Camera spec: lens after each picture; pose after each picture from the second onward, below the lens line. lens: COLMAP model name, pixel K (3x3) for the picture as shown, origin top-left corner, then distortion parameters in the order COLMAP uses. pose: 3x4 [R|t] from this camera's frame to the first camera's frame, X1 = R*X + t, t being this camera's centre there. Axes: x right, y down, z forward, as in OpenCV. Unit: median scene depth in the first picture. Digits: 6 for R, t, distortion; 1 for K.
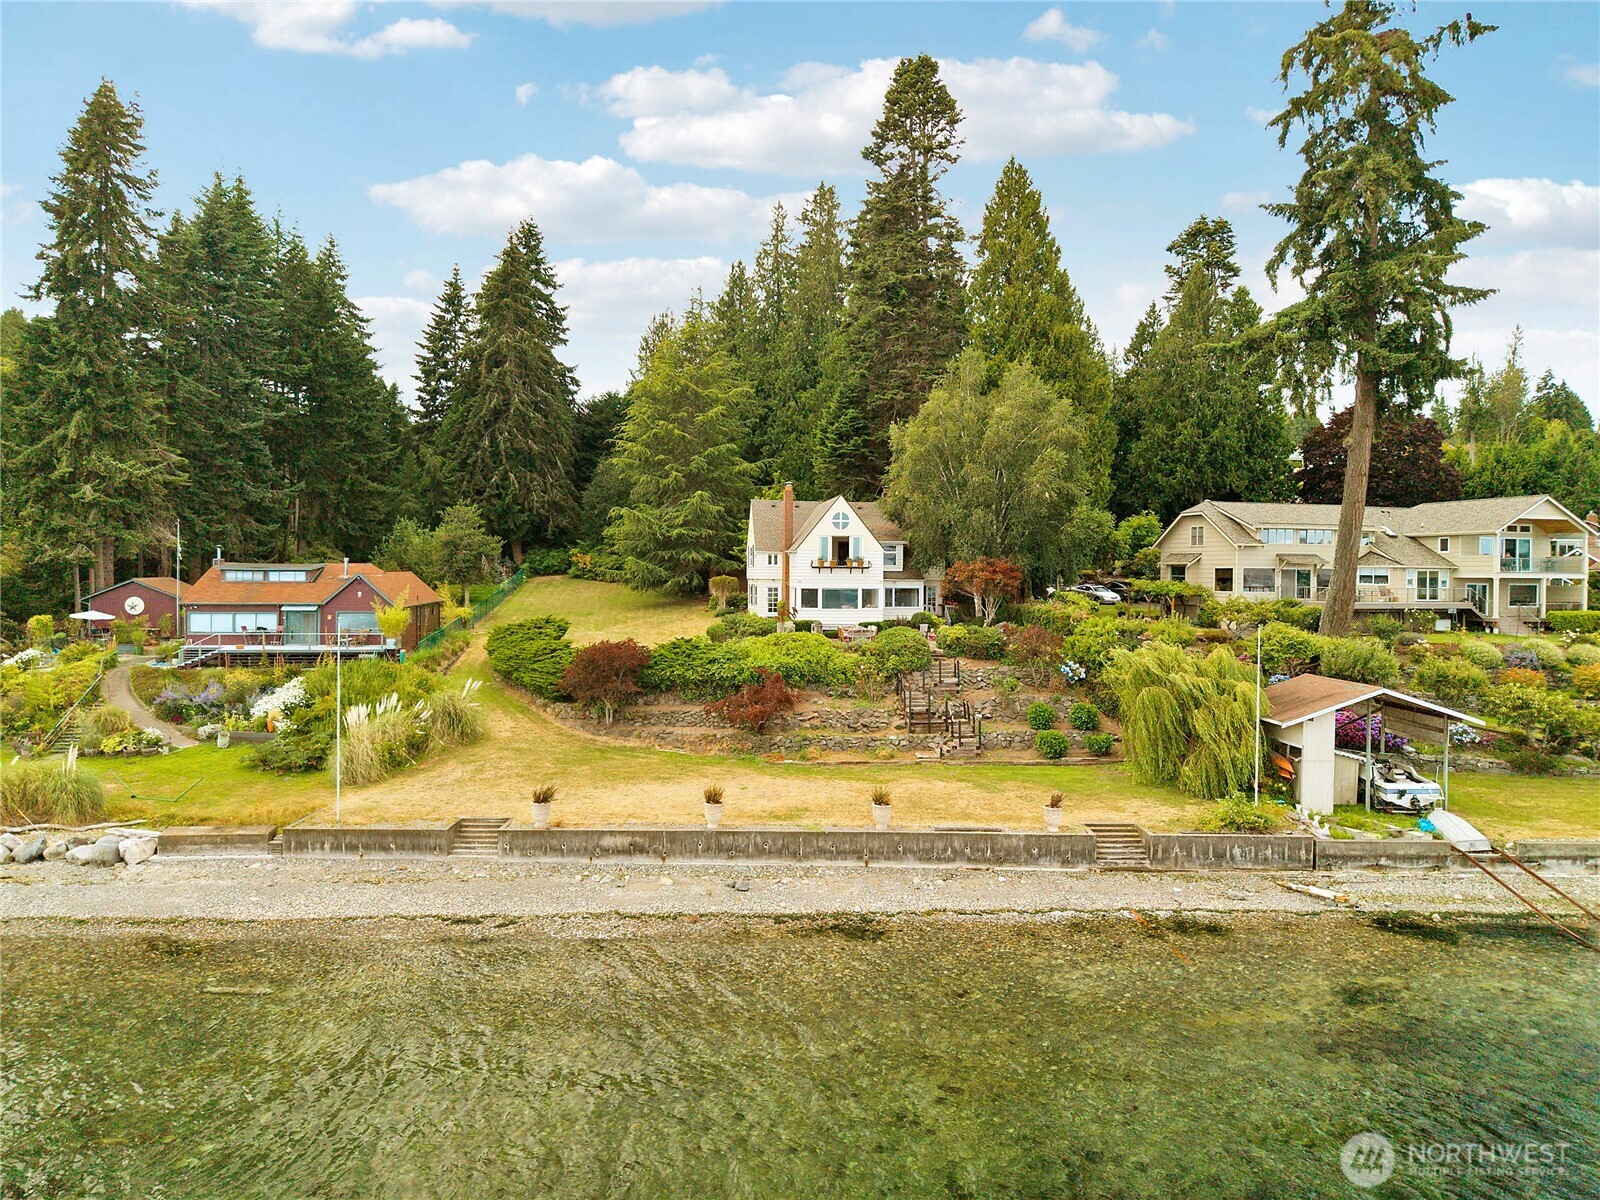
lens RADIAL K [[1100.1, 0, 806.9], [0, 1100.1, 561.7], [0, 0, 1]] dist [0.016212, -0.023226]
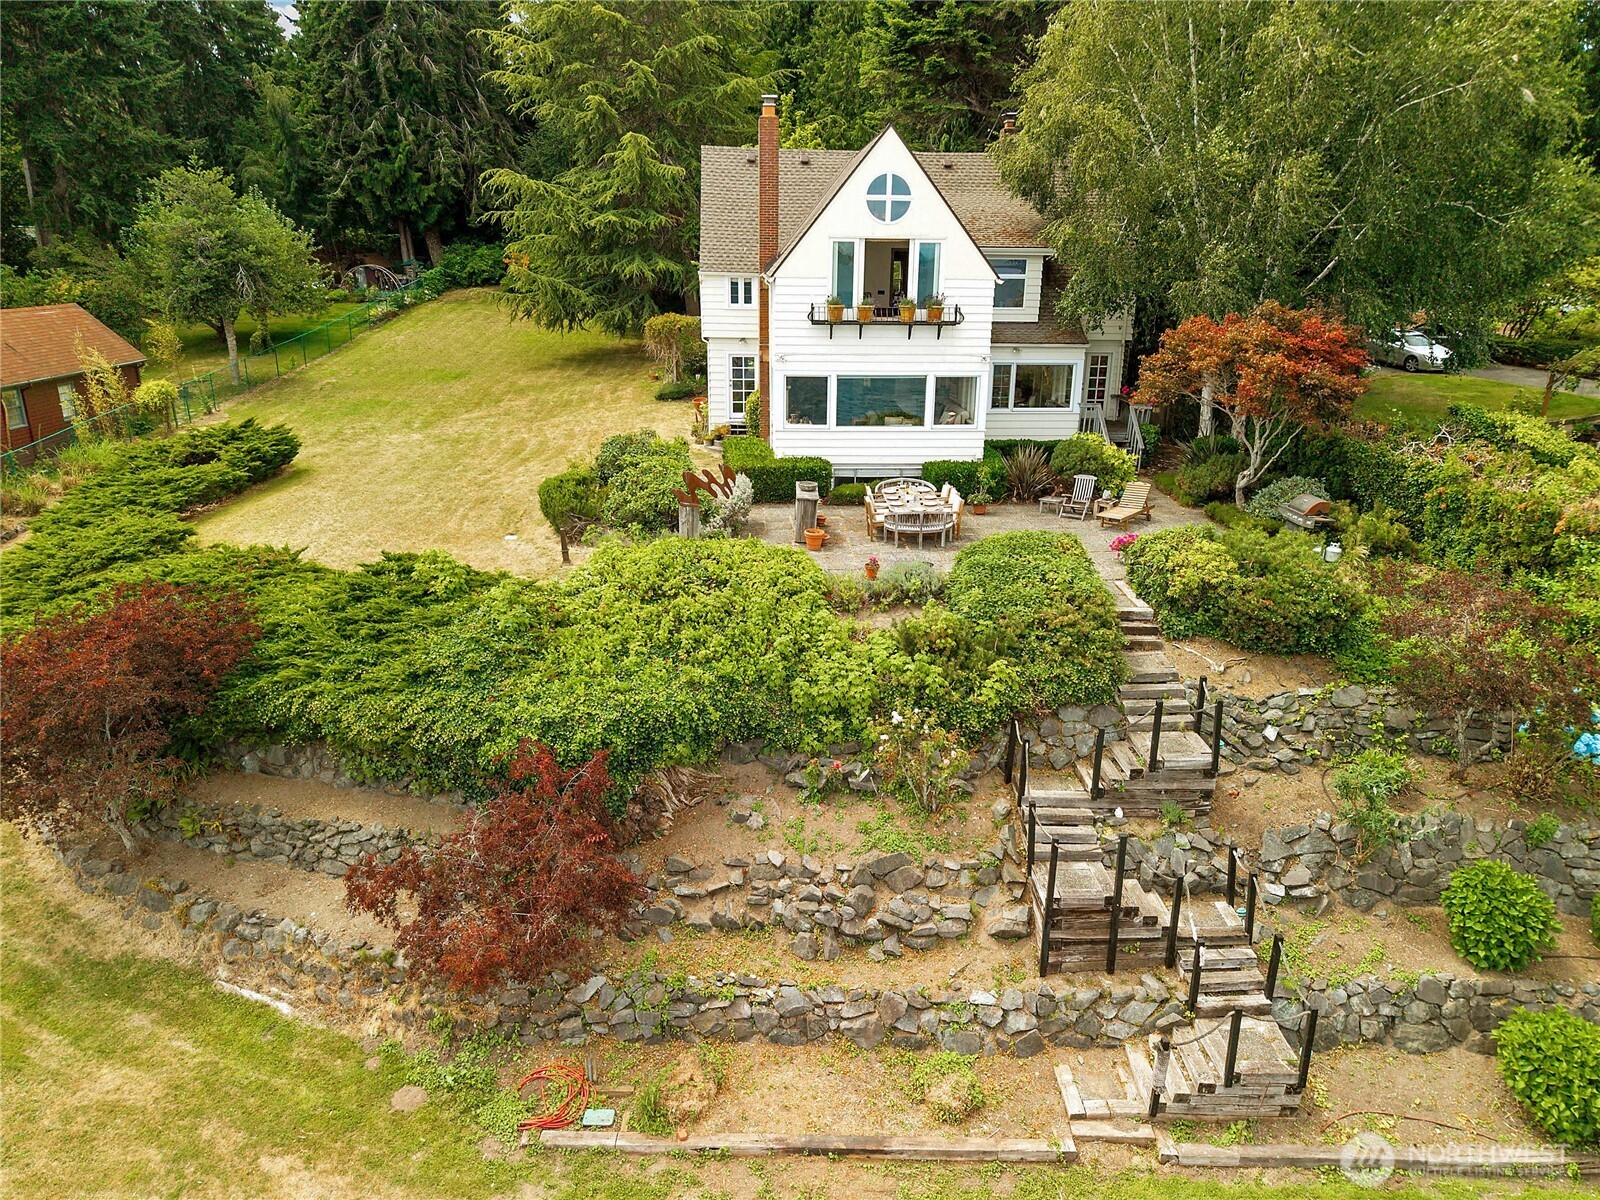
lens RADIAL K [[1100.1, 0, 808.4], [0, 1100.1, 634.3], [0, 0, 1]] dist [0.016212, -0.023226]
pose [[0.995623, 0.034670, -0.086795, 0.040314], [-0.003696, 0.942535, 0.334088, -0.021164], [0.093390, -0.332305, 0.938537, 0.556643]]
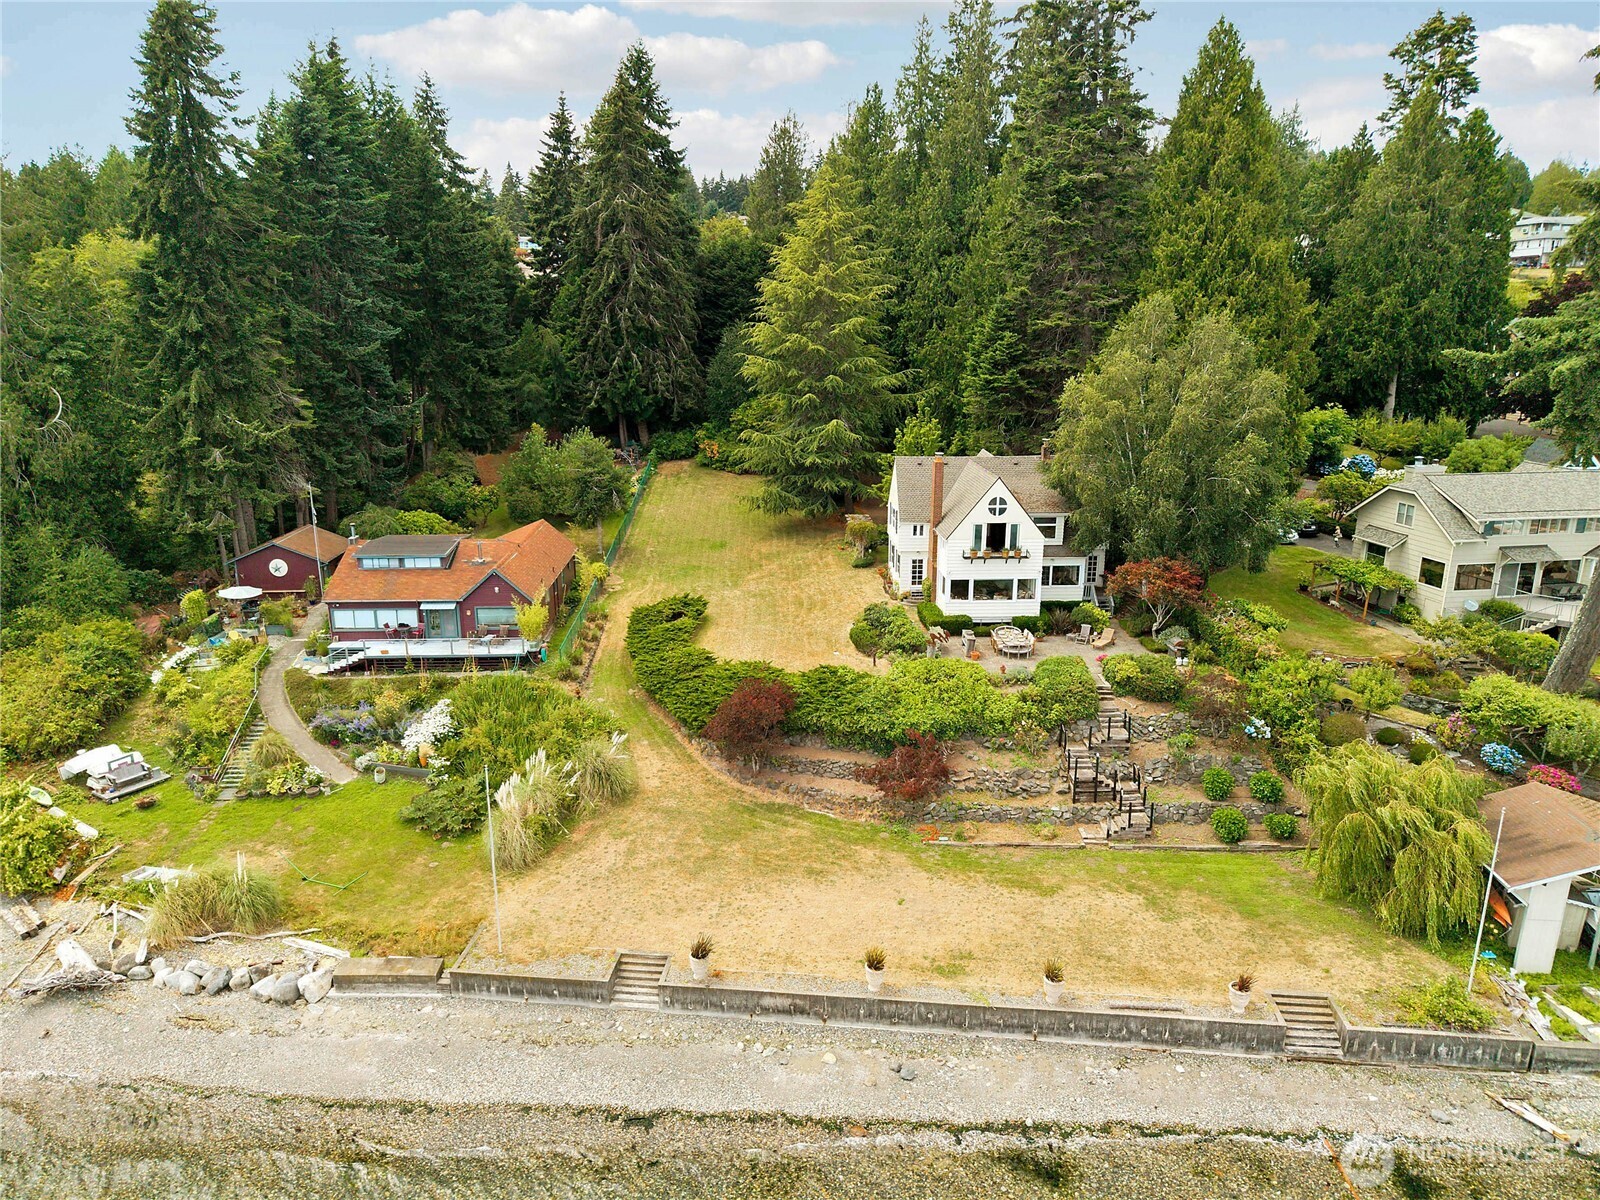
lens RADIAL K [[1100.1, 0, 803.8], [0, 1100.1, 606.2], [0, 0, 1]] dist [0.016212, -0.023226]
pose [[0.994072, 0.021960, -0.106482, -0.028876], [0.006518, 0.965591, 0.259985, -0.188157], [0.108528, -0.259138, 0.959723, 0.084331]]
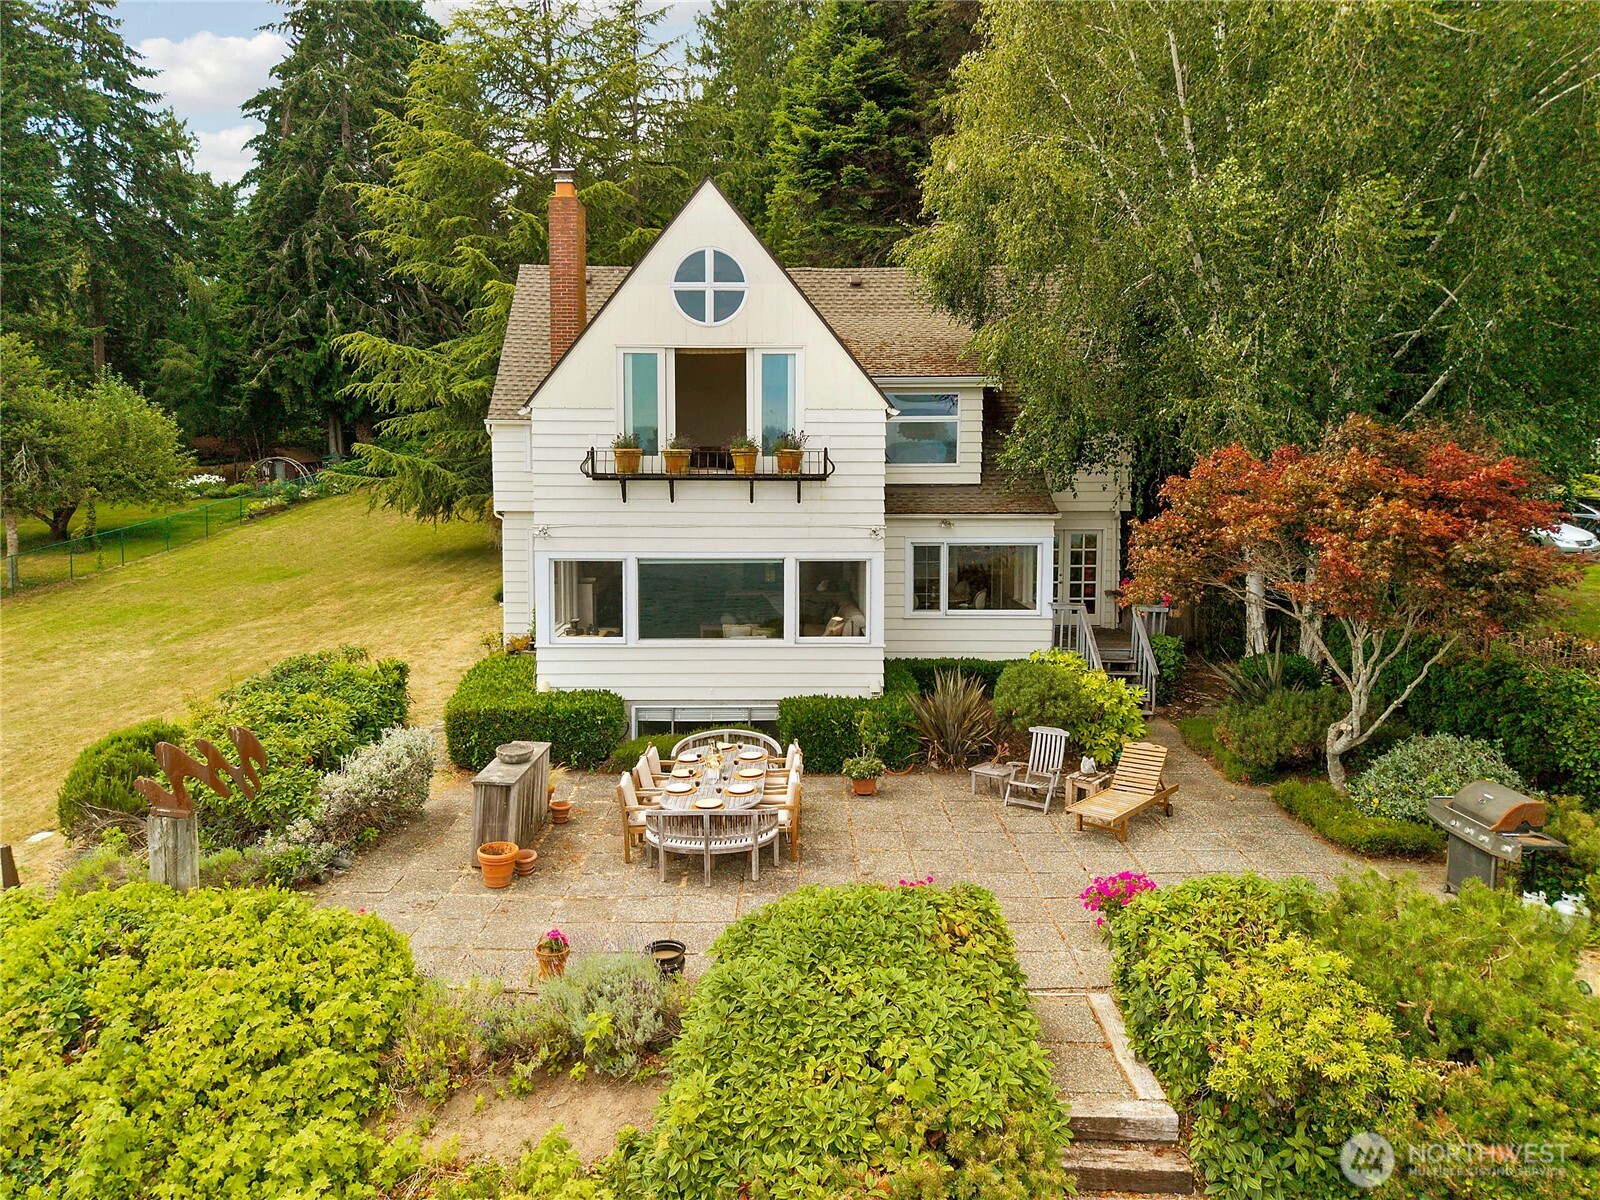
lens RADIAL K [[1100.1, 0, 785.2], [0, 1100.1, 562.3], [0, 0, 1]] dist [0.016212, -0.023226]
pose [[0.988740, 0.004600, -0.149573, 0.081919], [0.009584, 0.995529, 0.093972, 0.001298], [0.149336, -0.094347, 0.984275, 0.725810]]
